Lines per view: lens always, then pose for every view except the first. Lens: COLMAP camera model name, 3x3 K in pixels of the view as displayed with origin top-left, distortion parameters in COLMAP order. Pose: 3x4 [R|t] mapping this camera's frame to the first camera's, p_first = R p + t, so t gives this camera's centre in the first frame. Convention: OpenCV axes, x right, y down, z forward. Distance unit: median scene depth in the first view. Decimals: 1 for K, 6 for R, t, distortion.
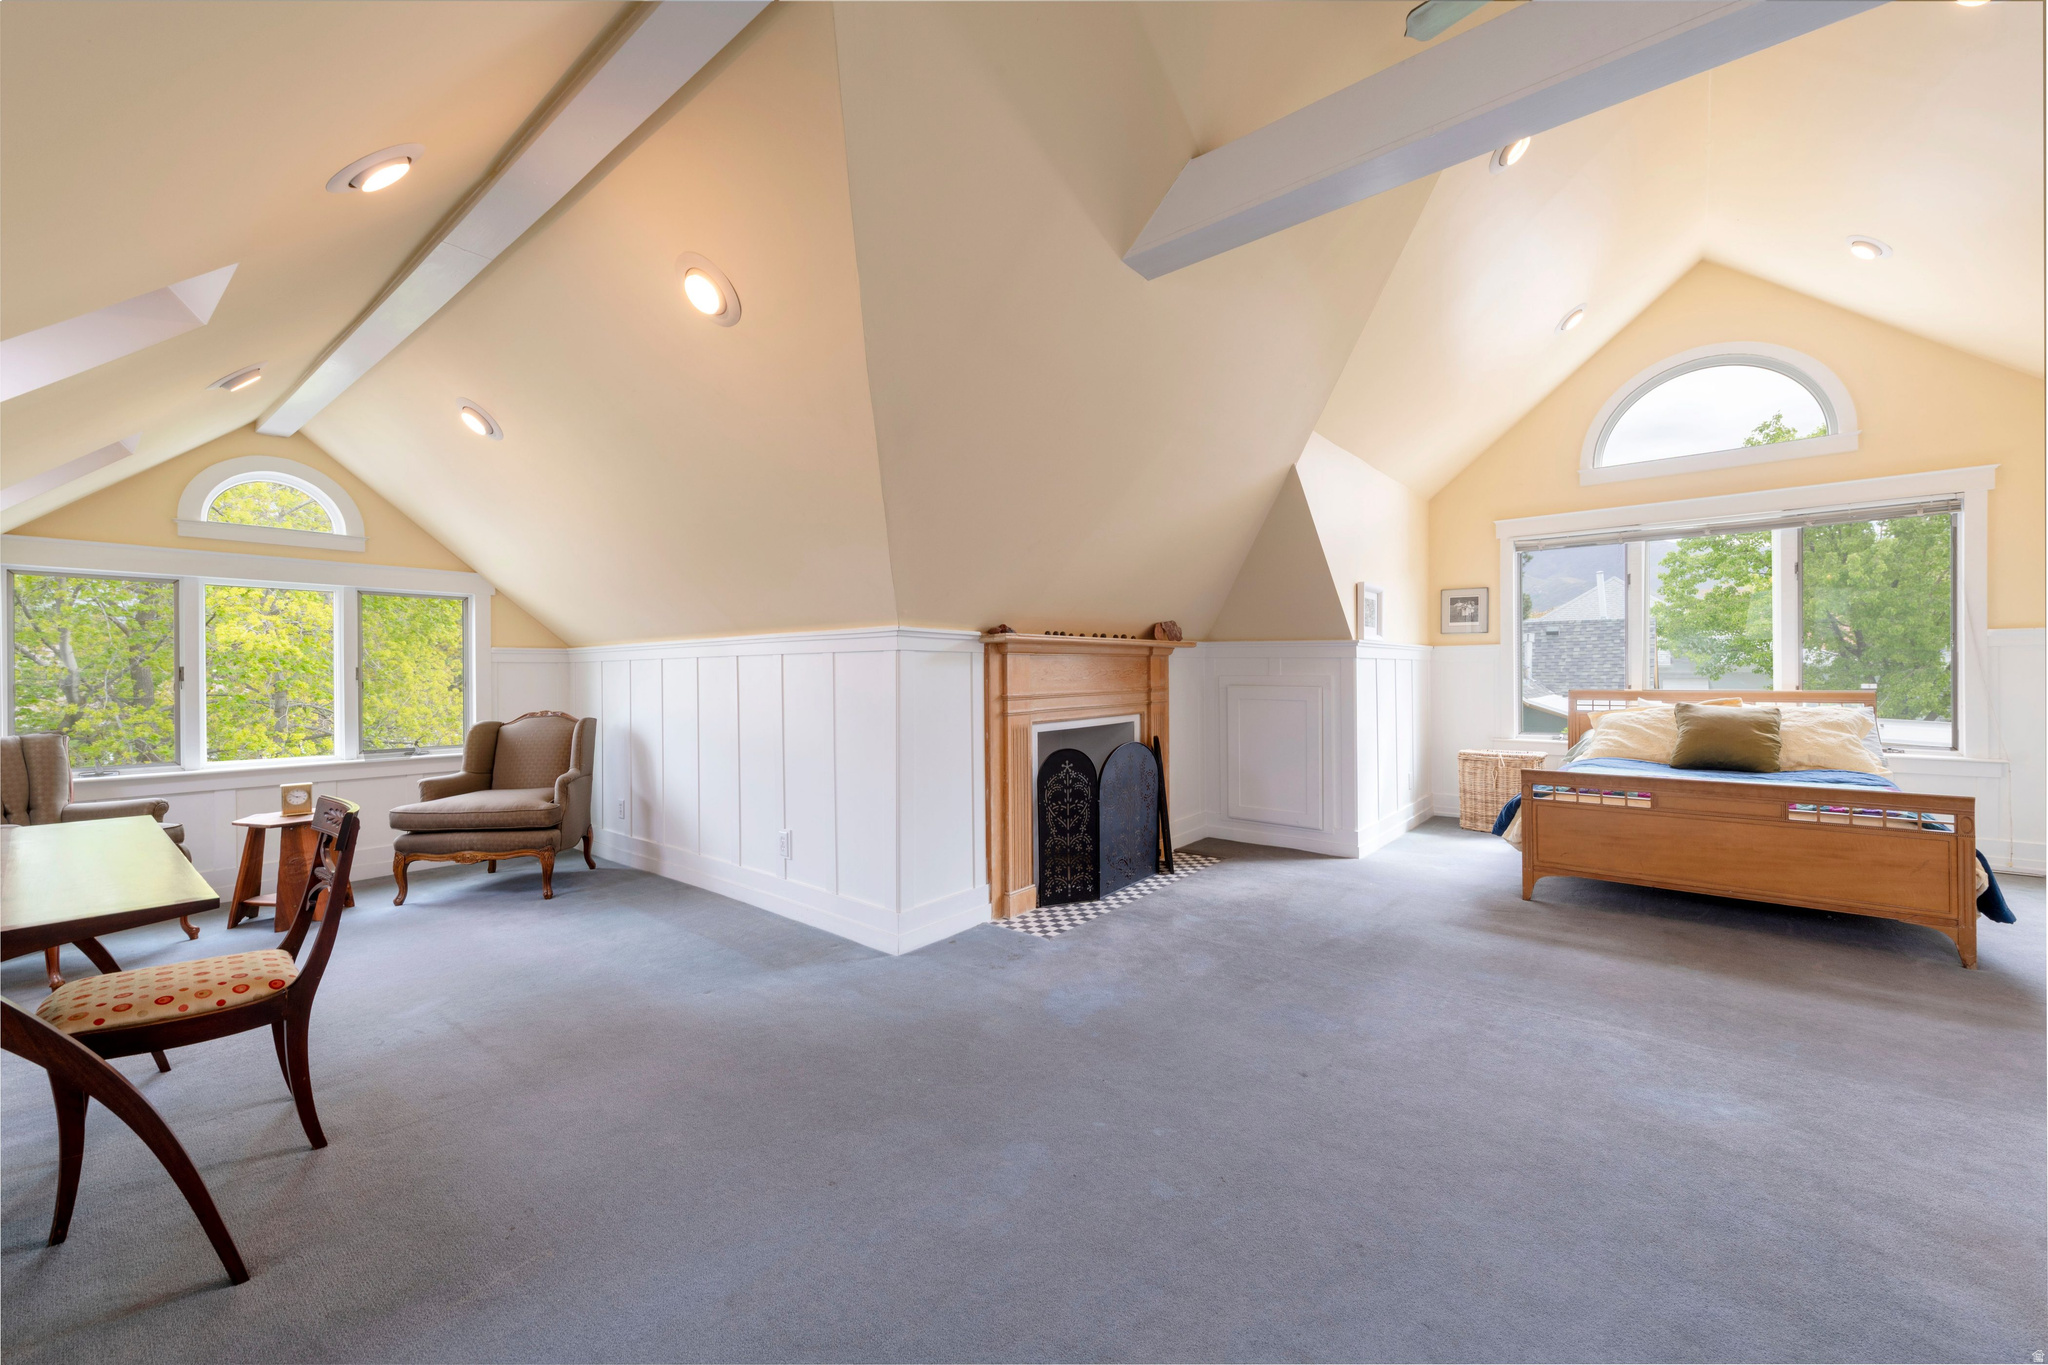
lens RADIAL K [[806.7, 0, 1029.2], [0, 806.7, 679.2], [0, 0, 1]] dist [0.004632, -0.001885]
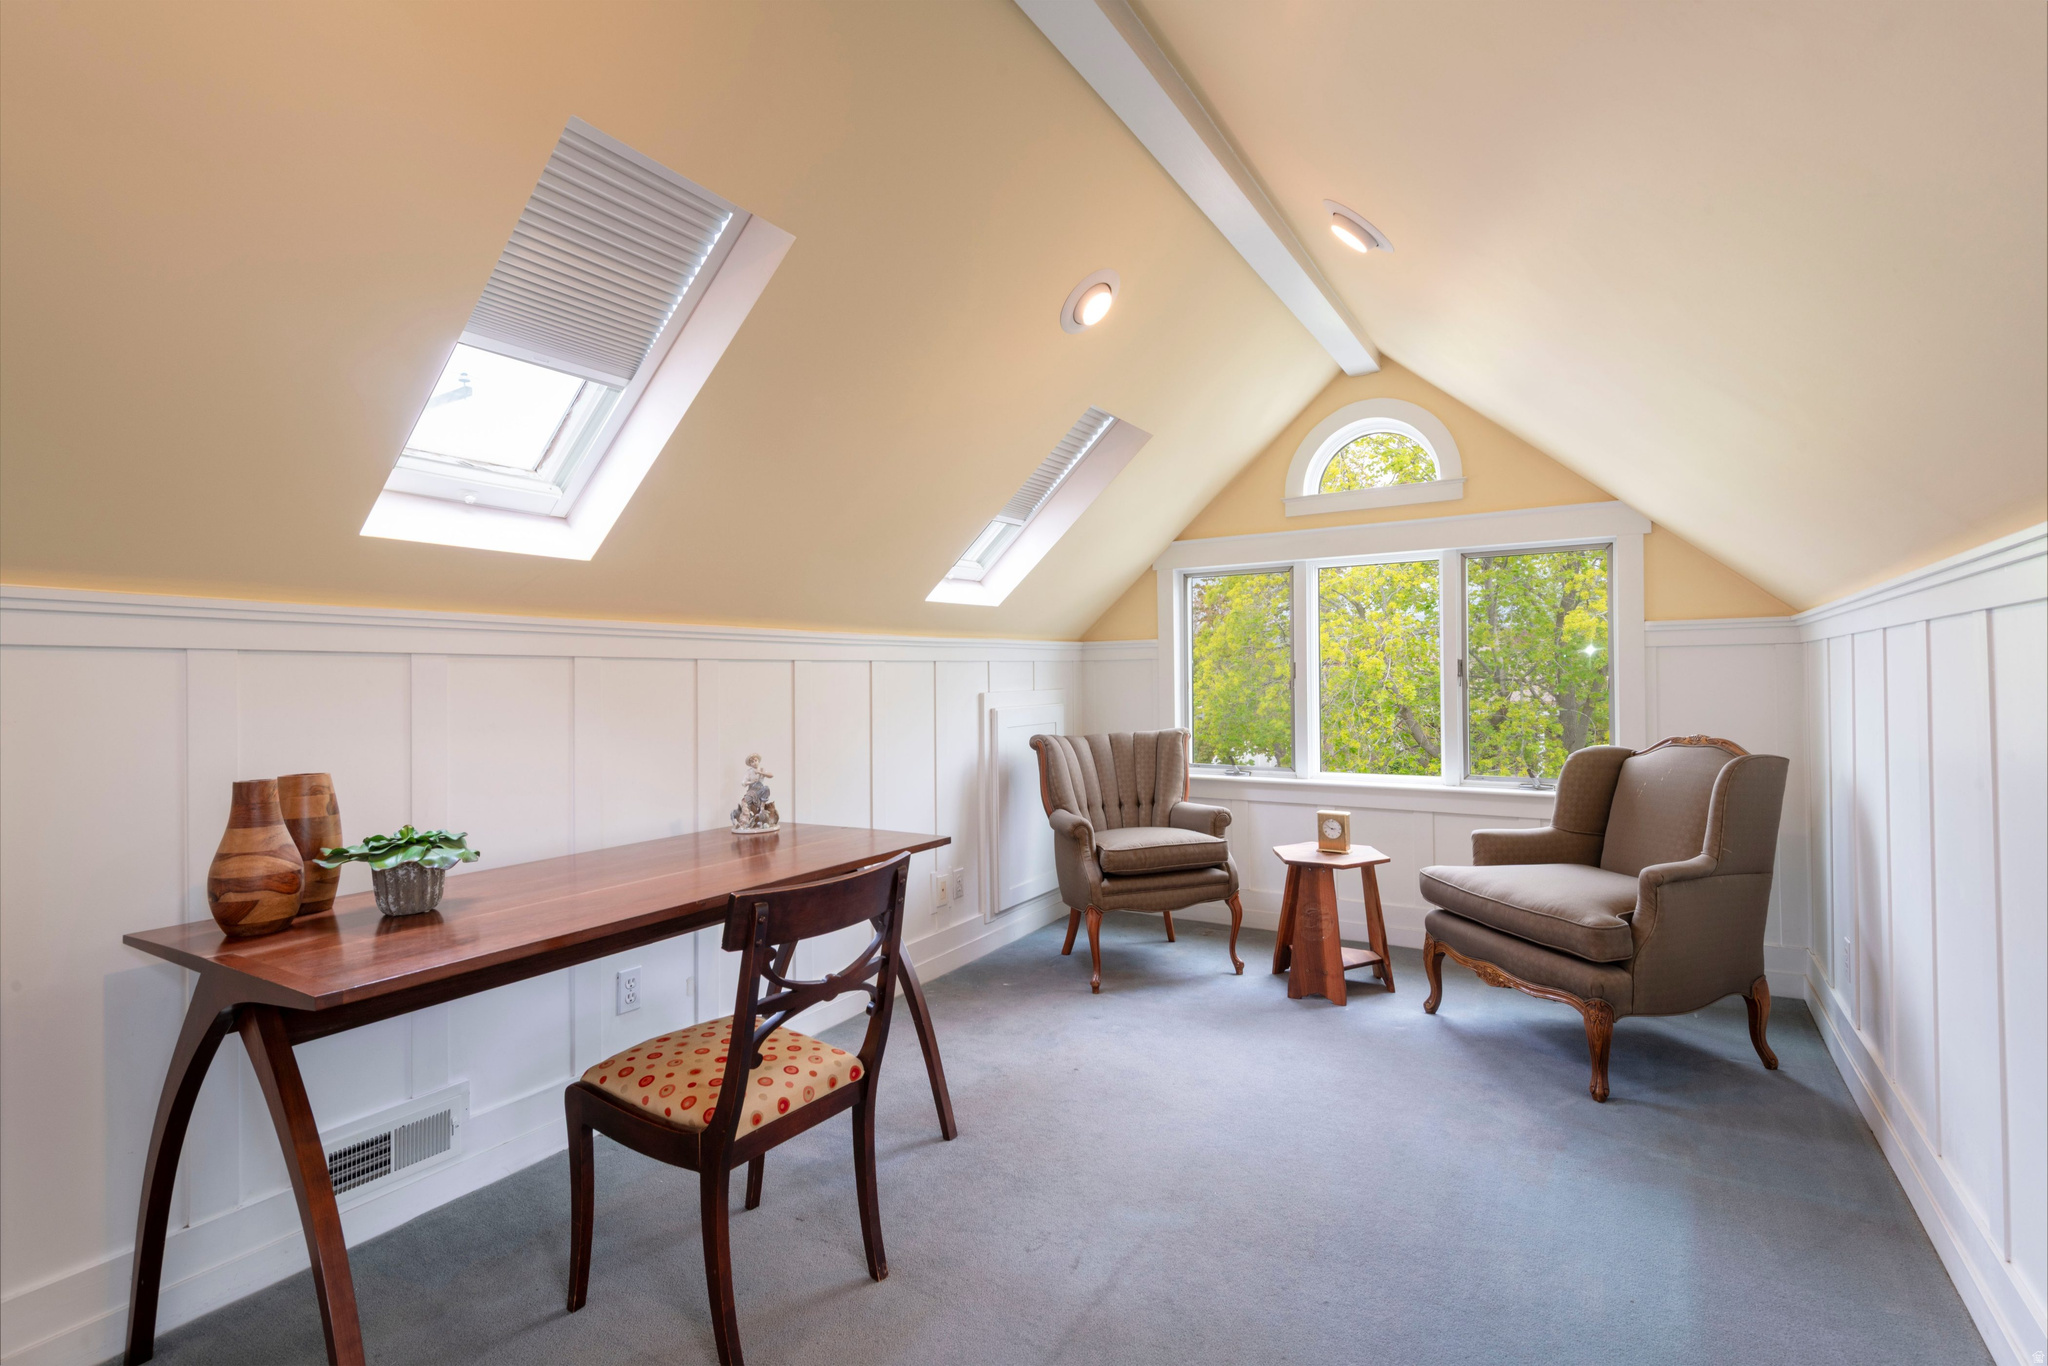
lens RADIAL K [[961.6, 0, 1034.5], [0, 961.6, 673.3], [0, 0, 1]] dist [0.003704, -0.000101]
pose [[0.134264, 0.002828, -0.990942, -0.026863], [0.003070, 0.999990, 0.003270, -0.006433], [0.990941, -0.003481, 0.134254, 0.541826]]
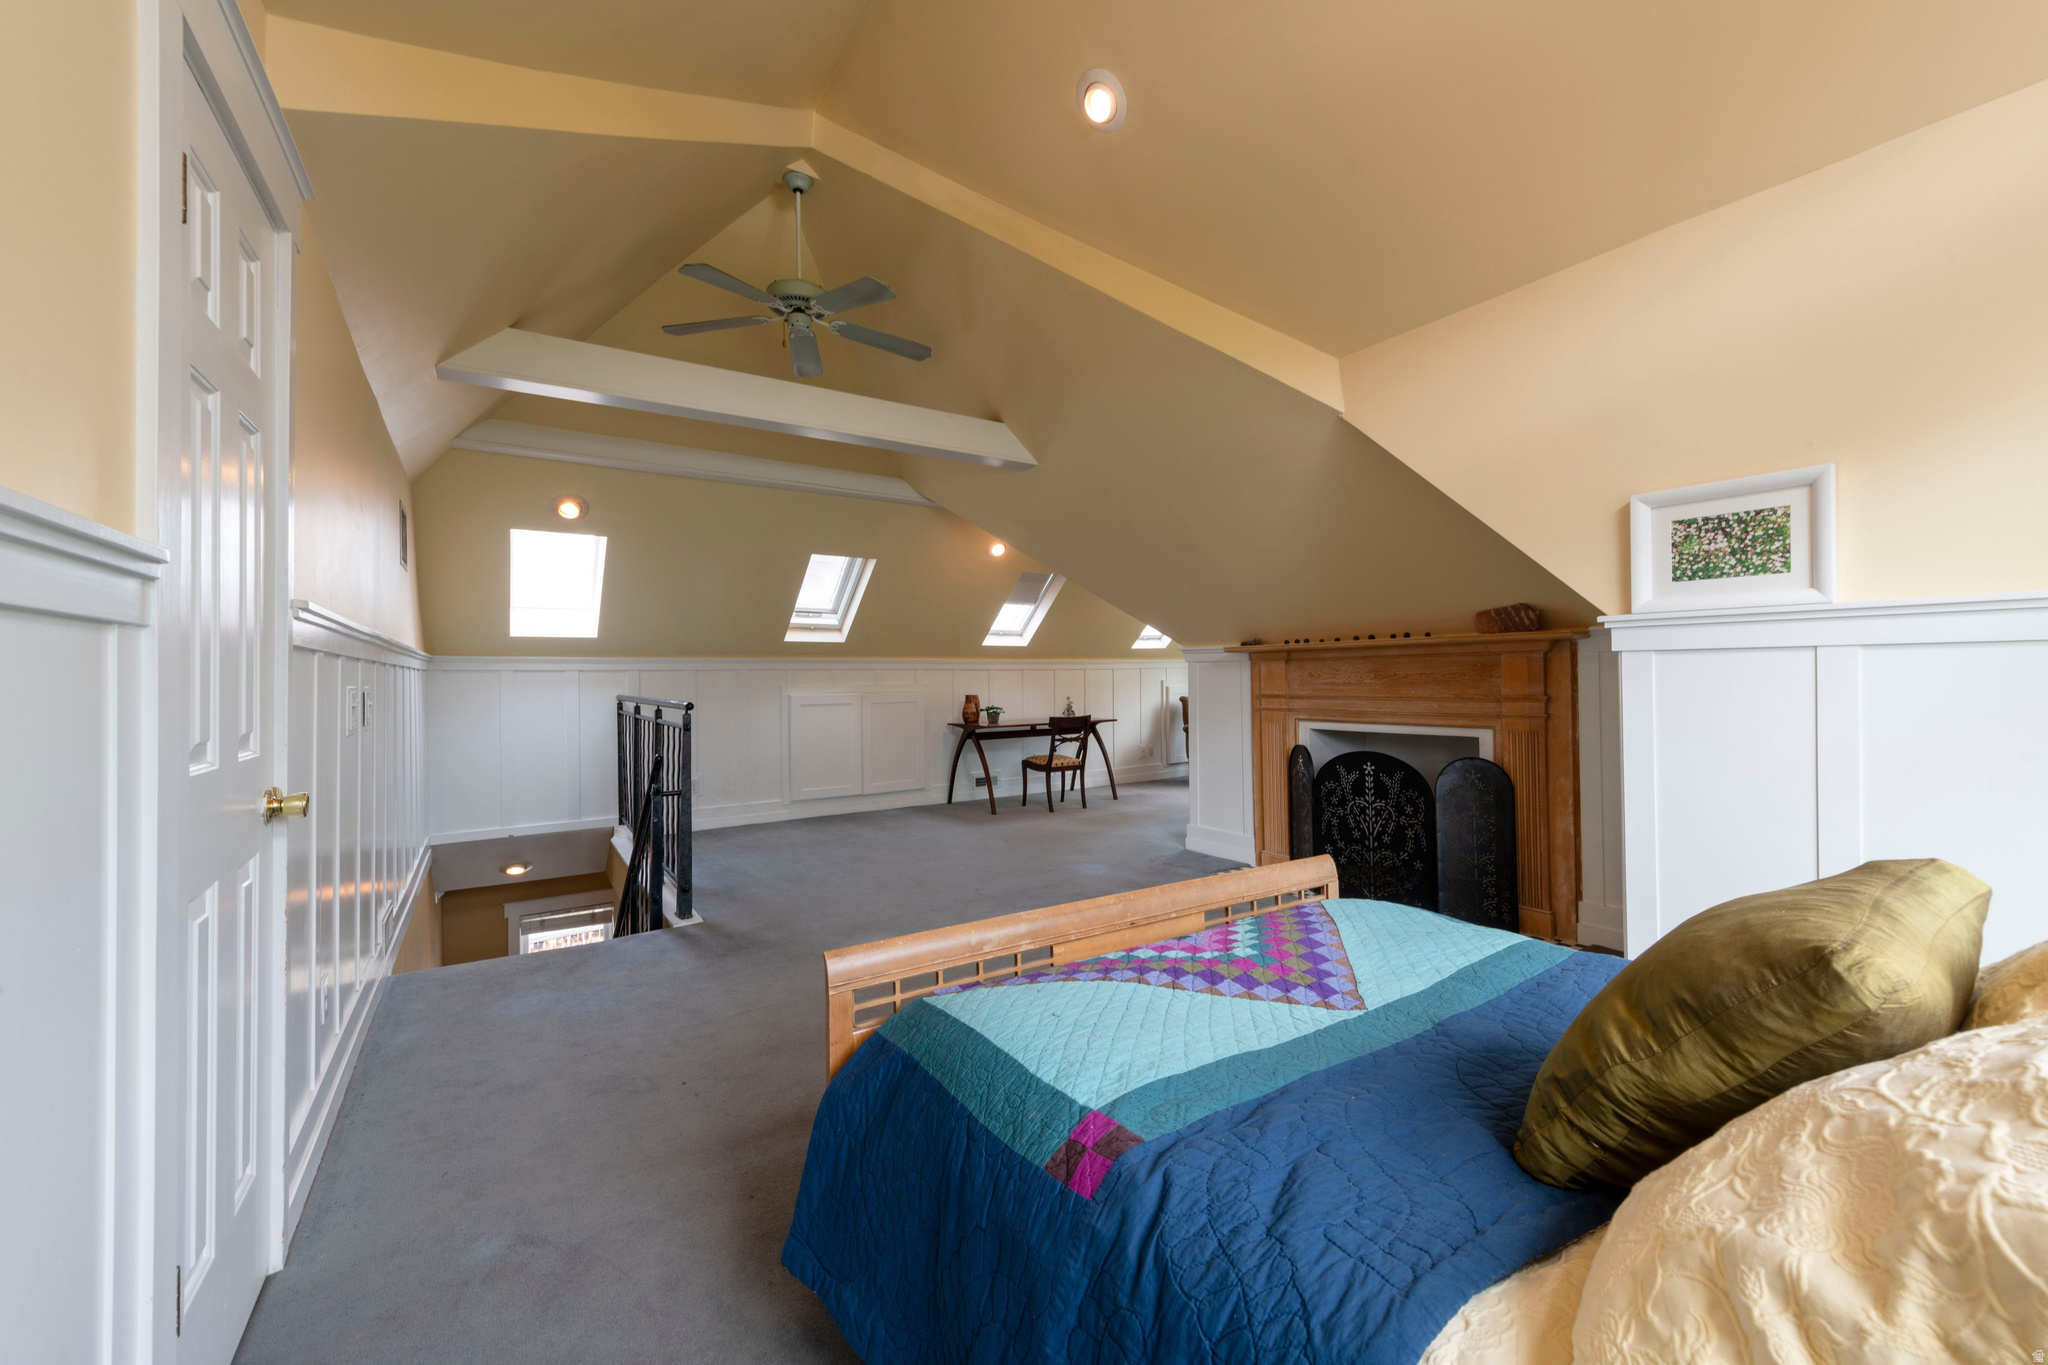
lens RADIAL K [[806.7, 0, 1020.7], [0, 806.7, 671.0], [0, 0, 1]] dist [0.004632, -0.001885]
pose [[-0.311191, 0.007949, -0.950314, 1.161600], [0.005846, 0.999962, 0.006450, -0.023268], [0.950330, -0.003548, -0.311225, 0.928001]]
